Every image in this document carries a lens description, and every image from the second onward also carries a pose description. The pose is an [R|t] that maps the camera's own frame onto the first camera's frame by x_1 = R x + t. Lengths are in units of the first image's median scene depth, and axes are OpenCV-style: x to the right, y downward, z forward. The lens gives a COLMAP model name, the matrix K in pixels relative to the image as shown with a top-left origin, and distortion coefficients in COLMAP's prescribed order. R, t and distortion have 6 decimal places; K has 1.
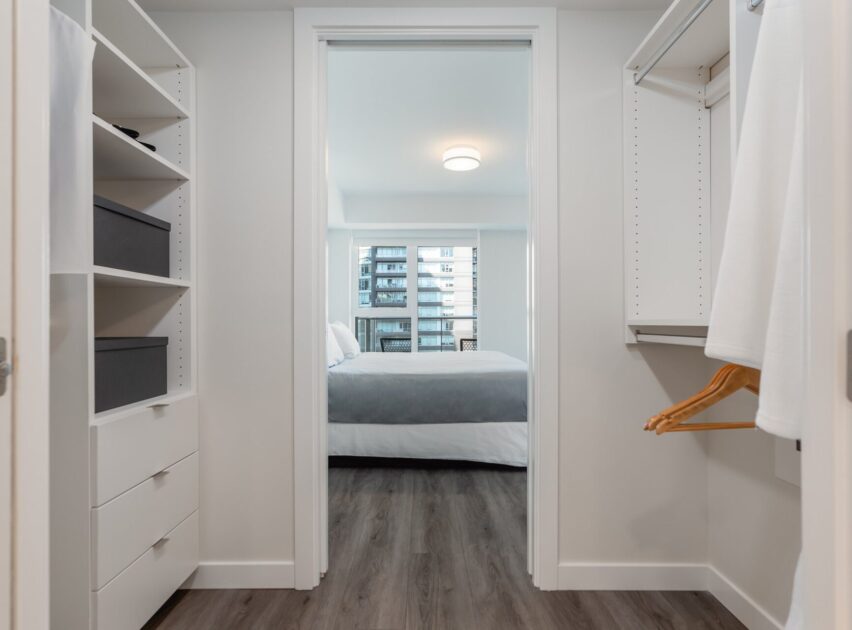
lens RADIAL K [[442.6, 0, 420.2], [0, 442.6, 318.3], [0, 0, 1]] dist [-0.001498, 0.000659]
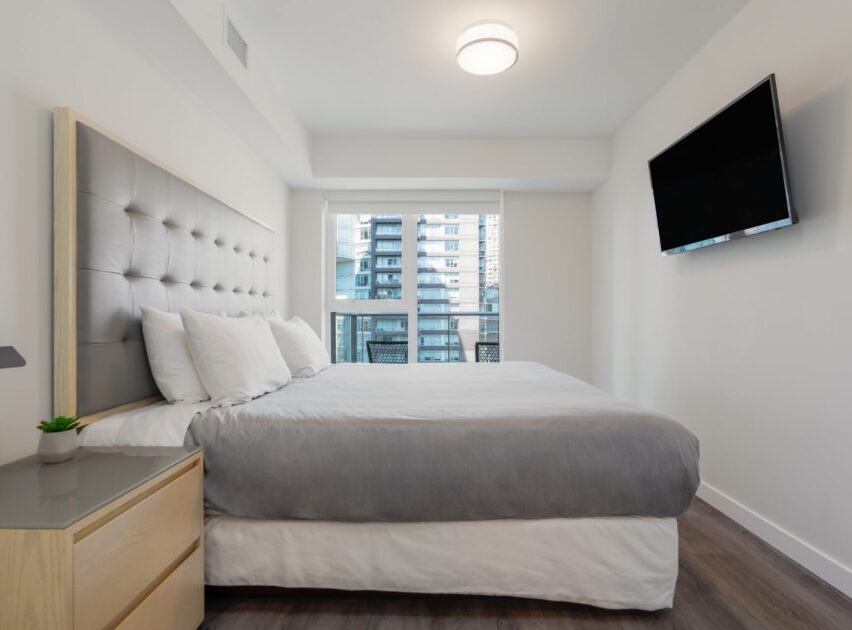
lens RADIAL K [[442.6, 0, 420.2], [0, 442.6, 318.3], [0, 0, 1]] dist [-0.001498, 0.000659]
pose [[0.999968, 0.001668, -0.007825, 0.005169], [-0.001643, 0.999993, 0.003224, 0.004880], [0.007830, -0.003211, 0.999964, 0.283257]]
